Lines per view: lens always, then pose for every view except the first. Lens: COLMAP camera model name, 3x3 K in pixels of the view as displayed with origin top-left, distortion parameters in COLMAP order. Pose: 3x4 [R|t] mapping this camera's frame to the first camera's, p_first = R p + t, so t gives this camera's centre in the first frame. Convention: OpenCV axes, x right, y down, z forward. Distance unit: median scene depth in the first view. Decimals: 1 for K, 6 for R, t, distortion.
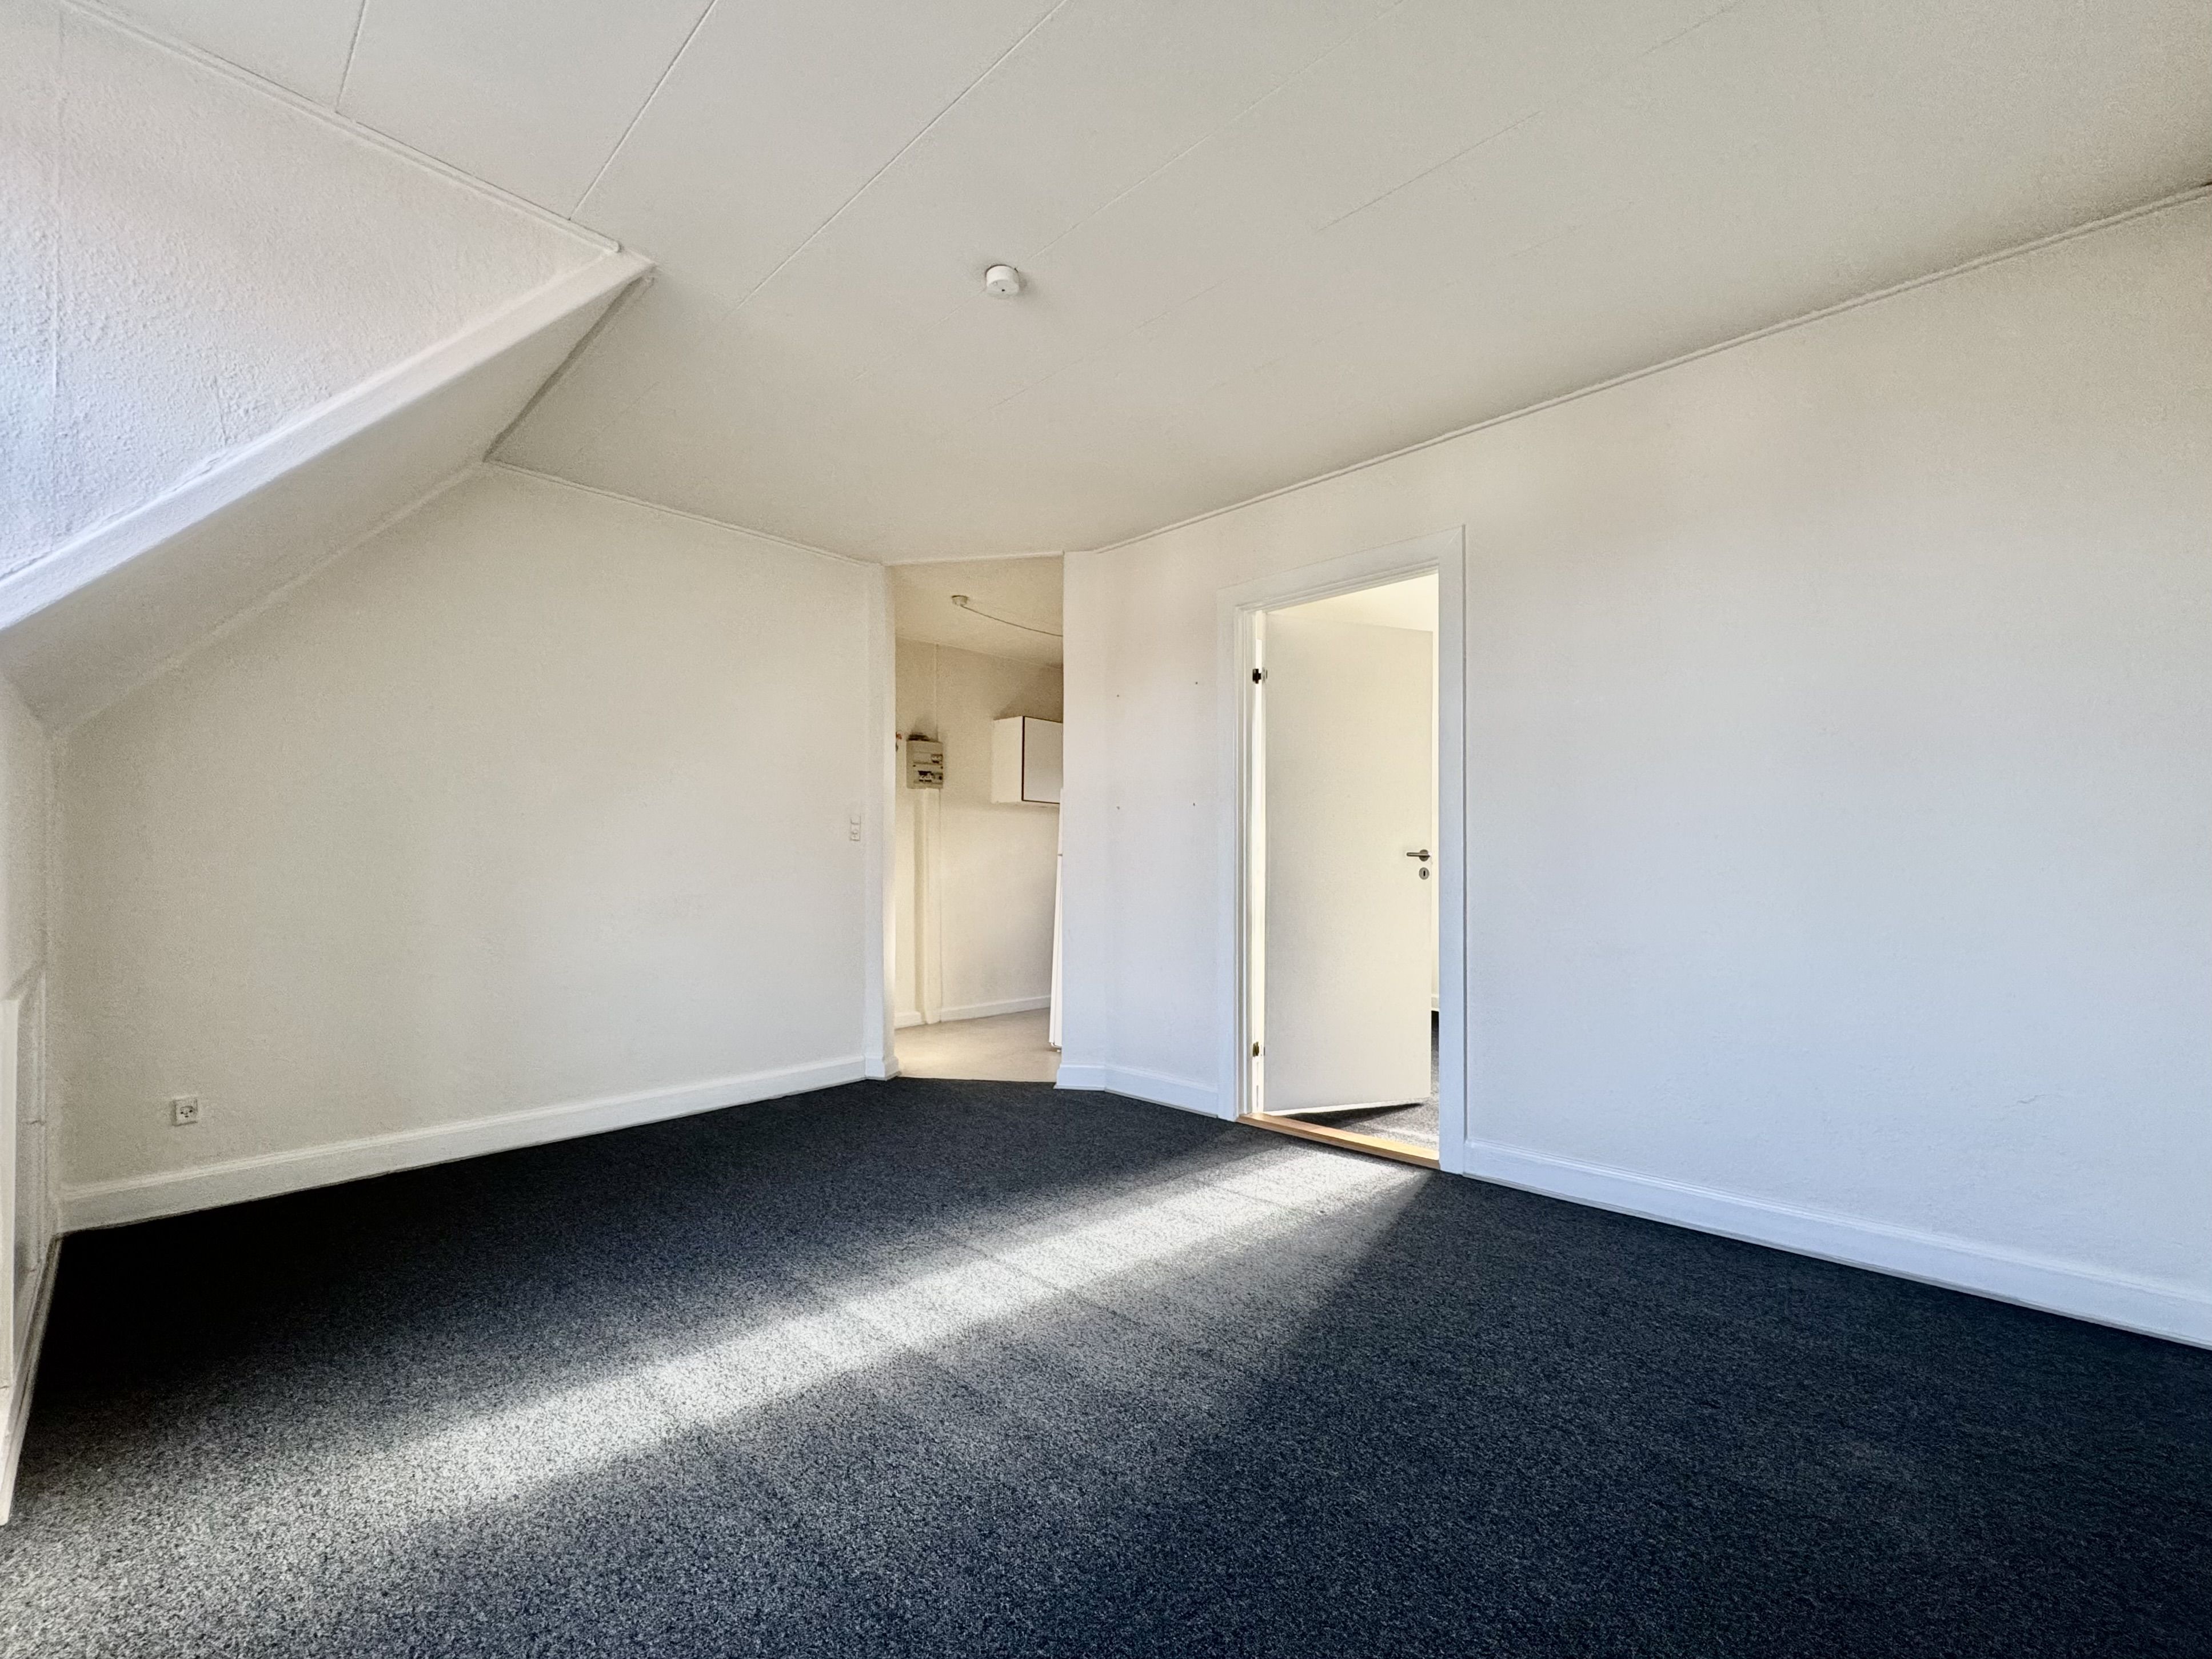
lens RADIAL K [[922.0, 0, 1098.3], [0, 922.0, 875.4], [0, 0, 1]] dist [-0.001761, 0.000070]
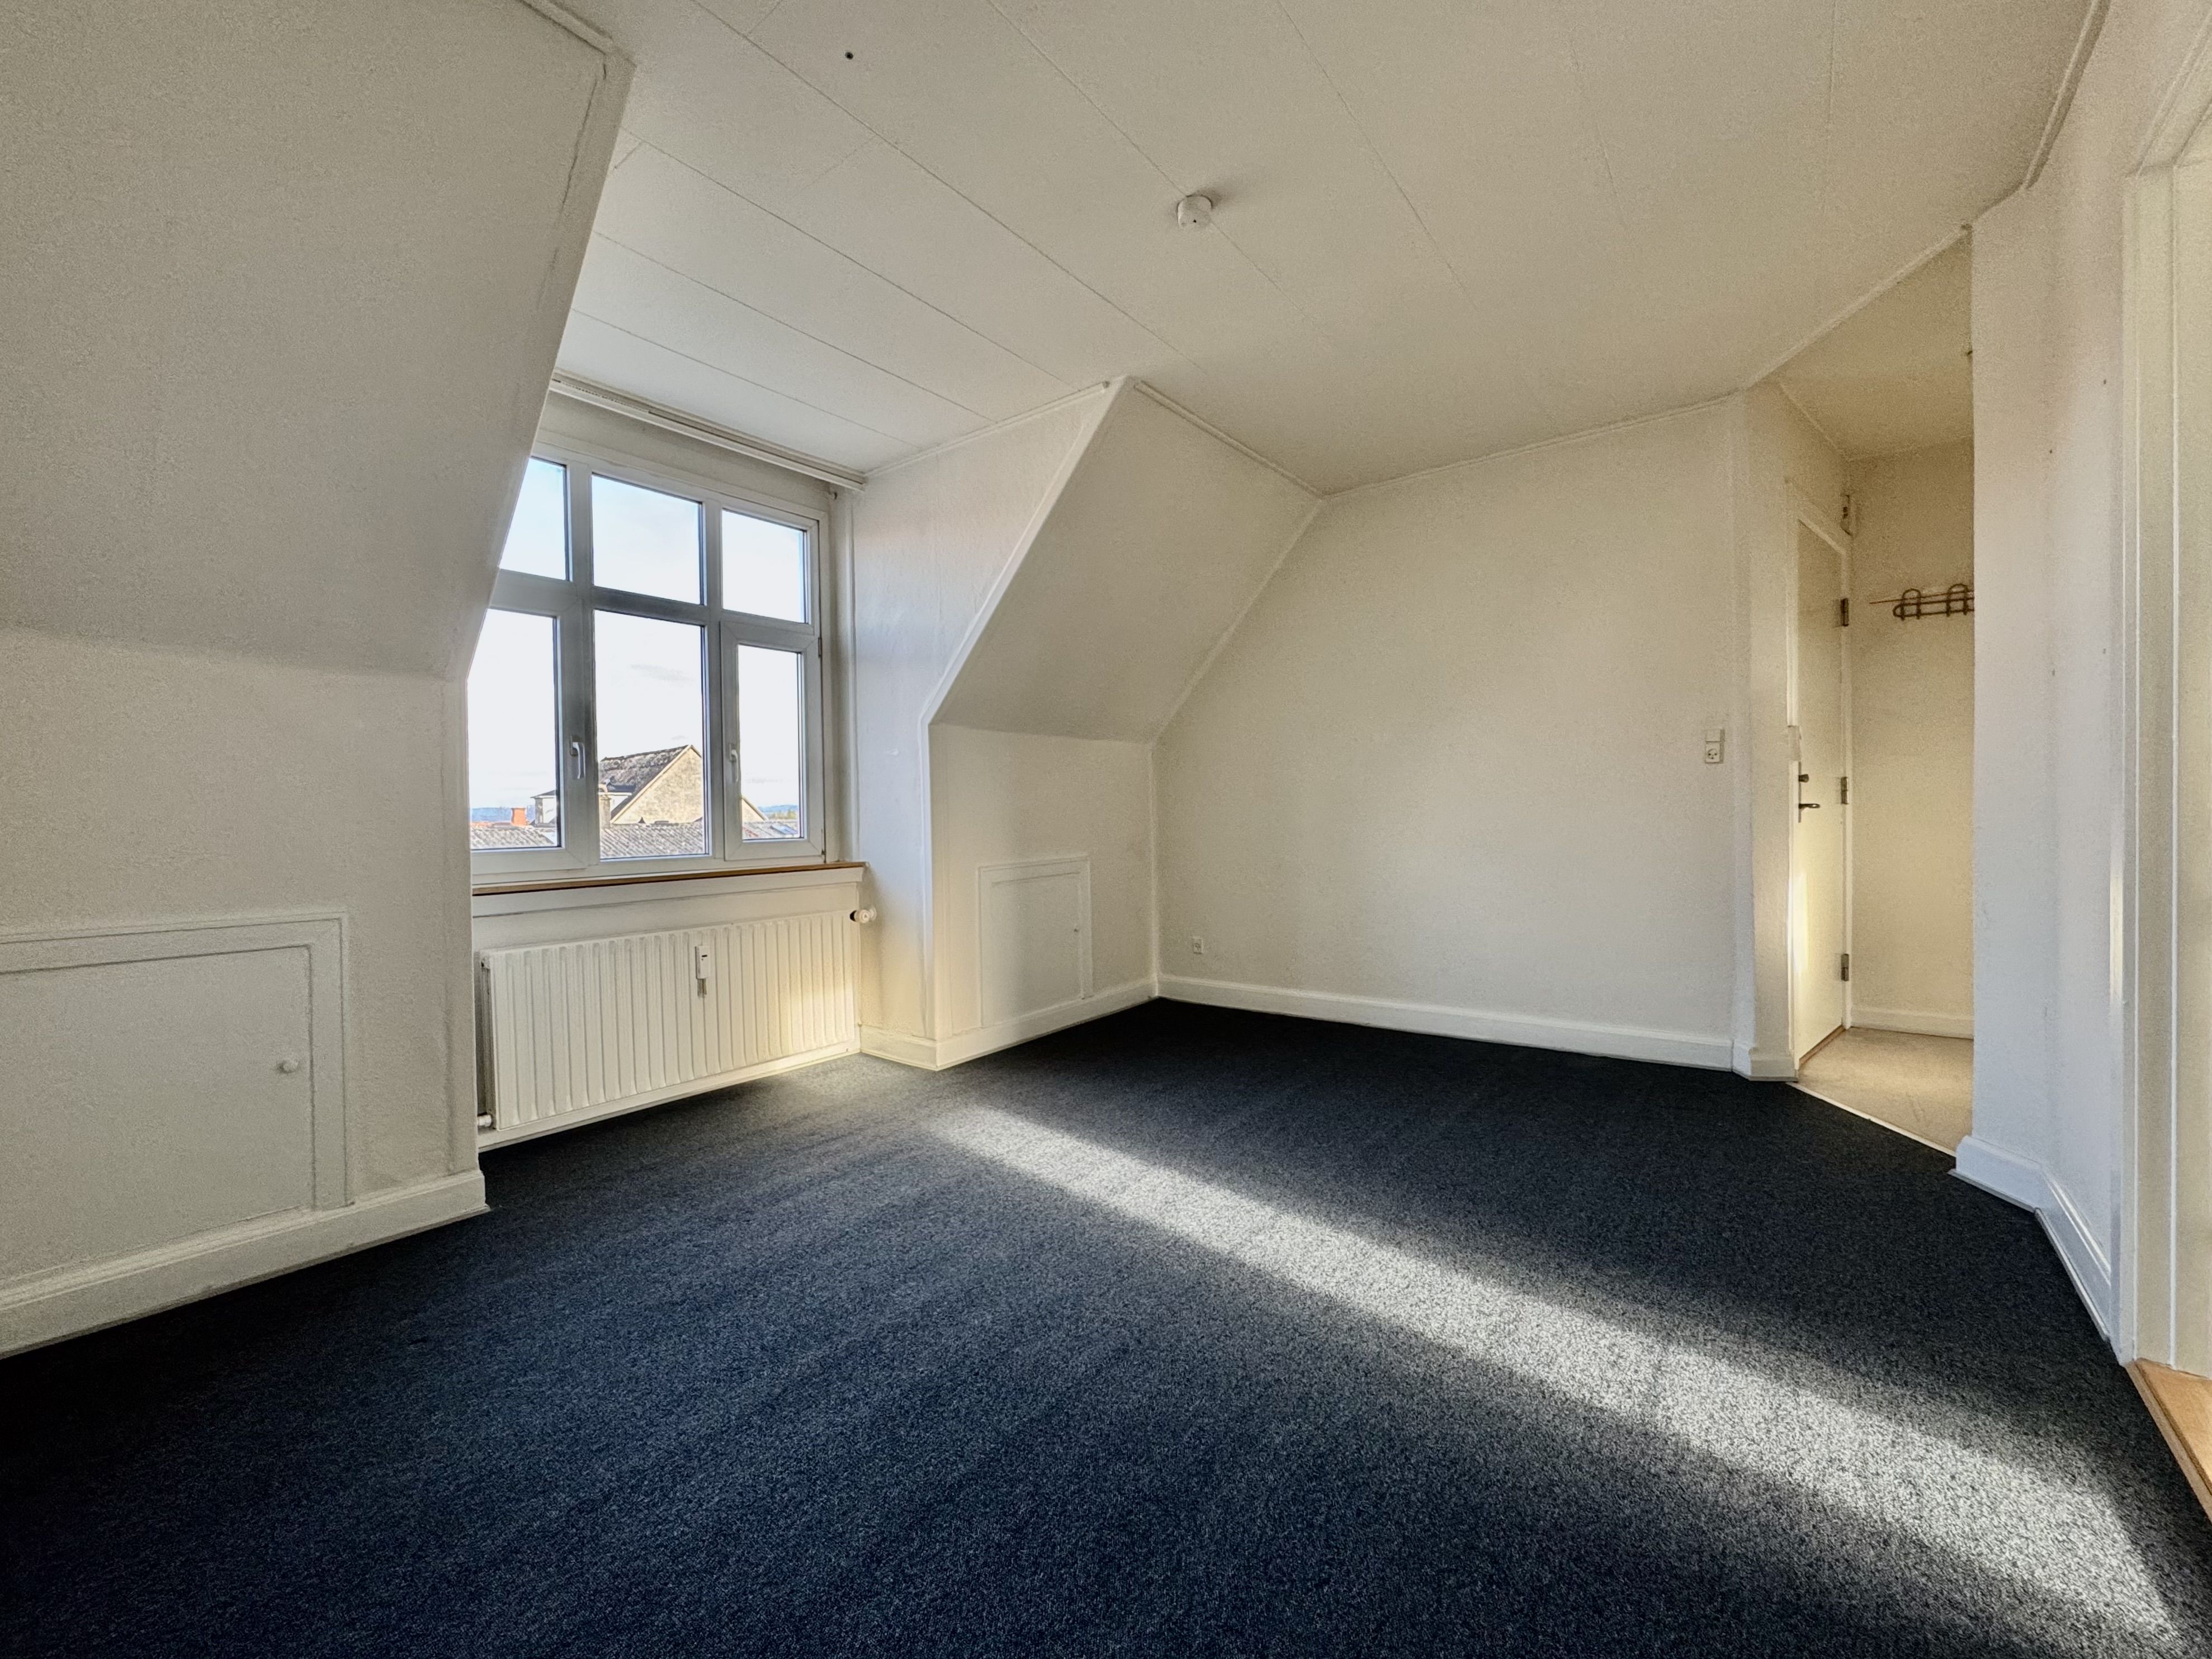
lens RADIAL K [[897.0, 0, 1106.0], [0, 897.0, 829.5], [0, 0, 1]] dist [-0.011702, 0.000170]
pose [[0.098487, 0.014835, -0.995028, 0.696238], [0.009443, 0.999830, 0.015842, 0.002529], [0.995094, -0.010956, 0.098330, 0.653731]]
